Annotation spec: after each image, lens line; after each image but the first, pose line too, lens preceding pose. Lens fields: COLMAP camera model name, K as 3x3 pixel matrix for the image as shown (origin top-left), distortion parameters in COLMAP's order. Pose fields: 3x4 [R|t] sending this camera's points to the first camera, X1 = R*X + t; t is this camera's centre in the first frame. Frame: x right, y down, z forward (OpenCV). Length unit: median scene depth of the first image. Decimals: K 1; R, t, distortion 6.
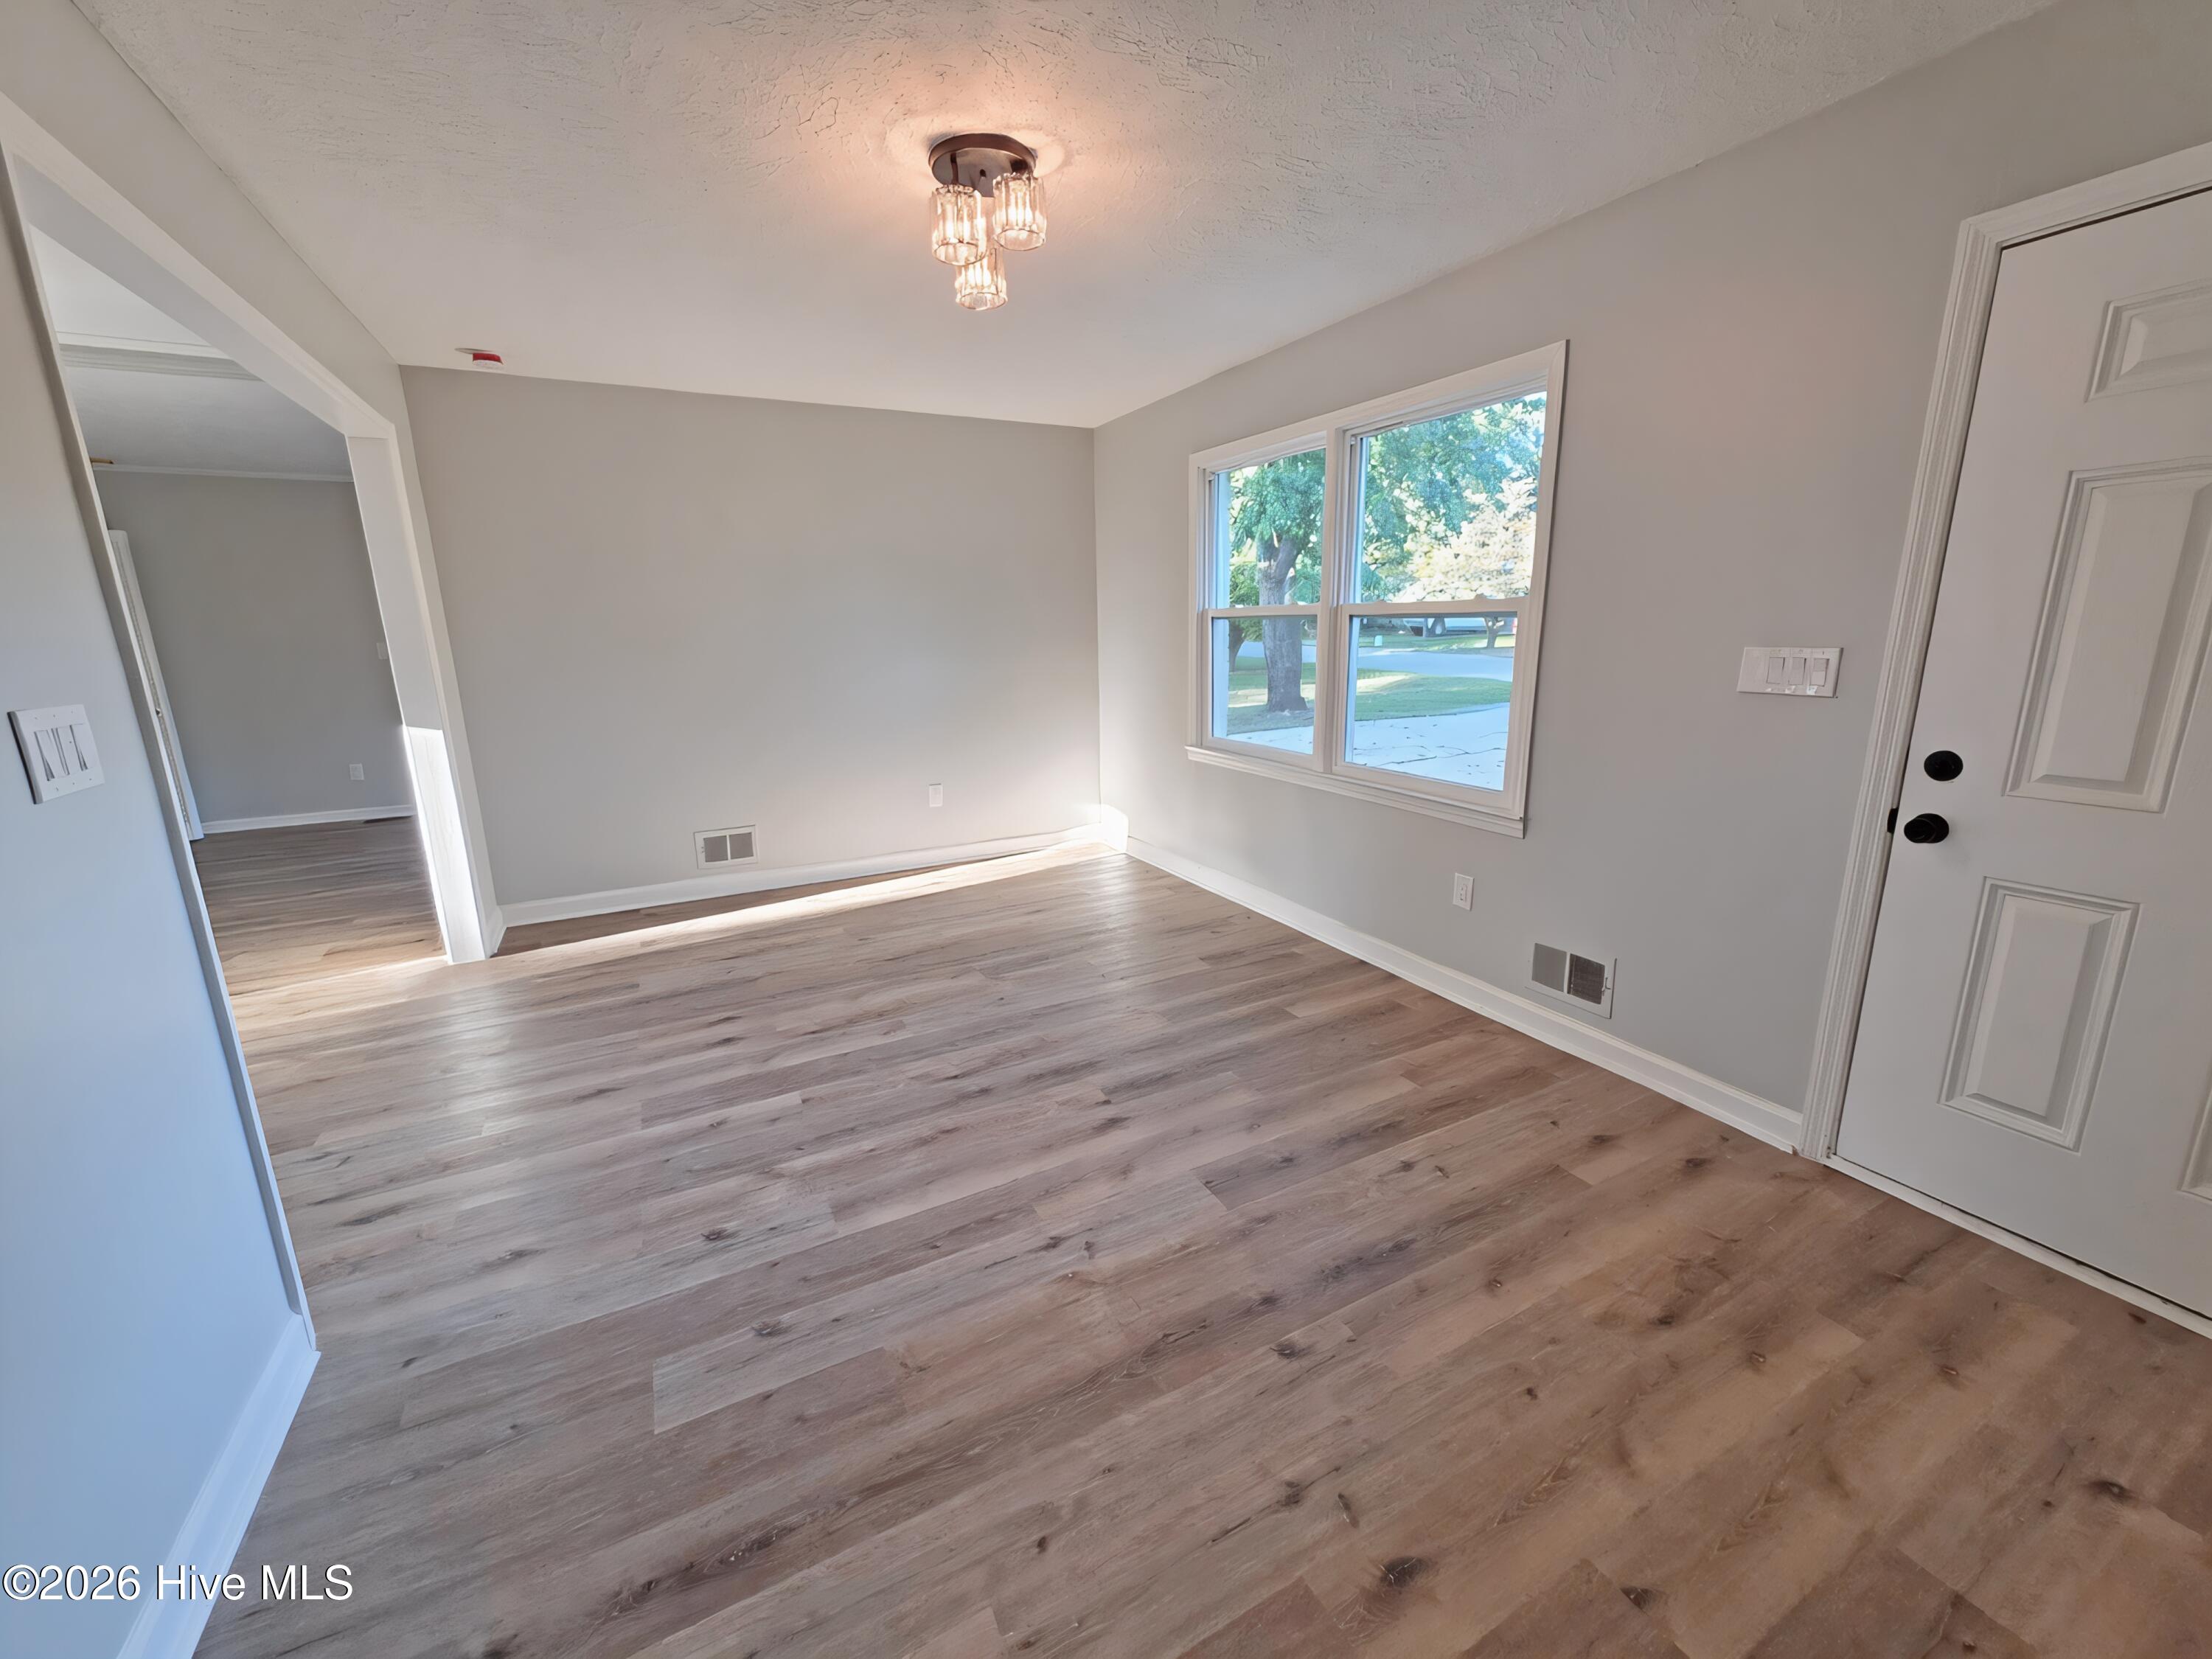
lens RADIAL K [[899.7, 0, 1106.0], [0, 899.7, 822.4], [0, 0, 1]] dist [0.004289, 0.000083]
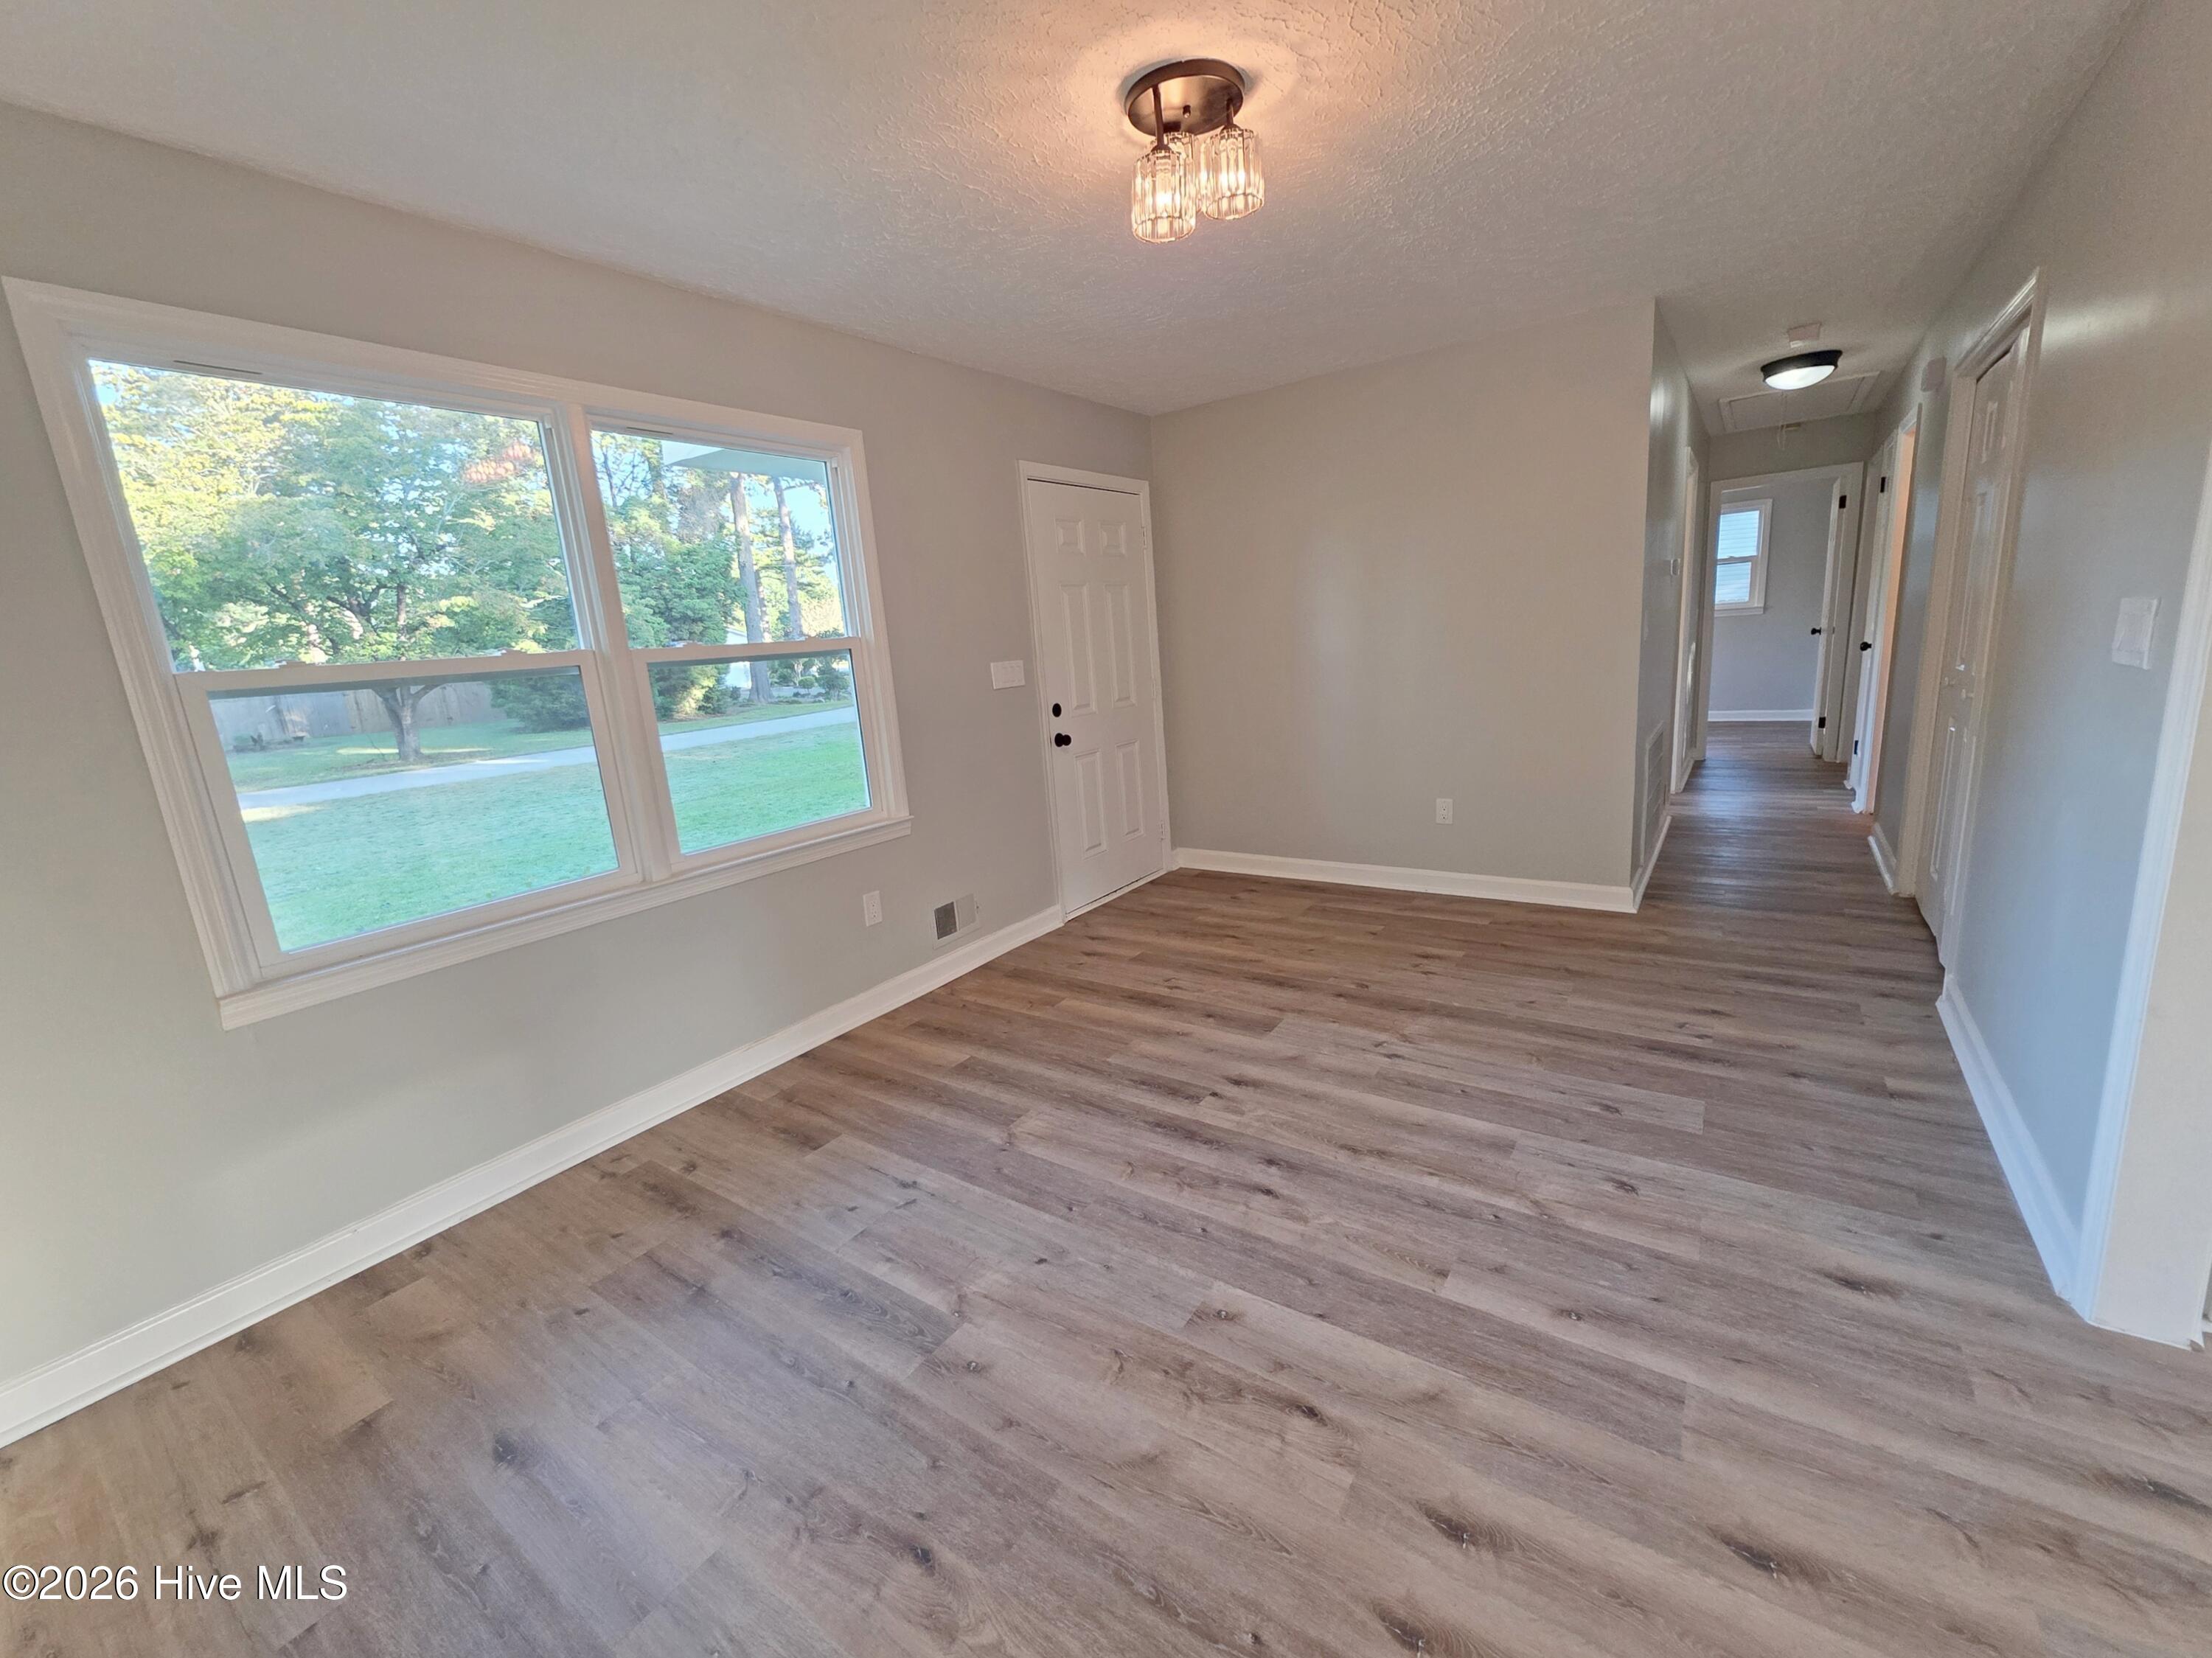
lens RADIAL K [[899.6, 0, 1106.0], [0, 899.6, 821.9], [0, 0, 1]] dist [0.004289, 0.000083]
pose [[-0.461254, -0.129042, 0.877834, -0.912370], [0.277540, 0.918735, 0.280887, -0.336548], [-0.842743, 0.373194, -0.387956, 1.578181]]
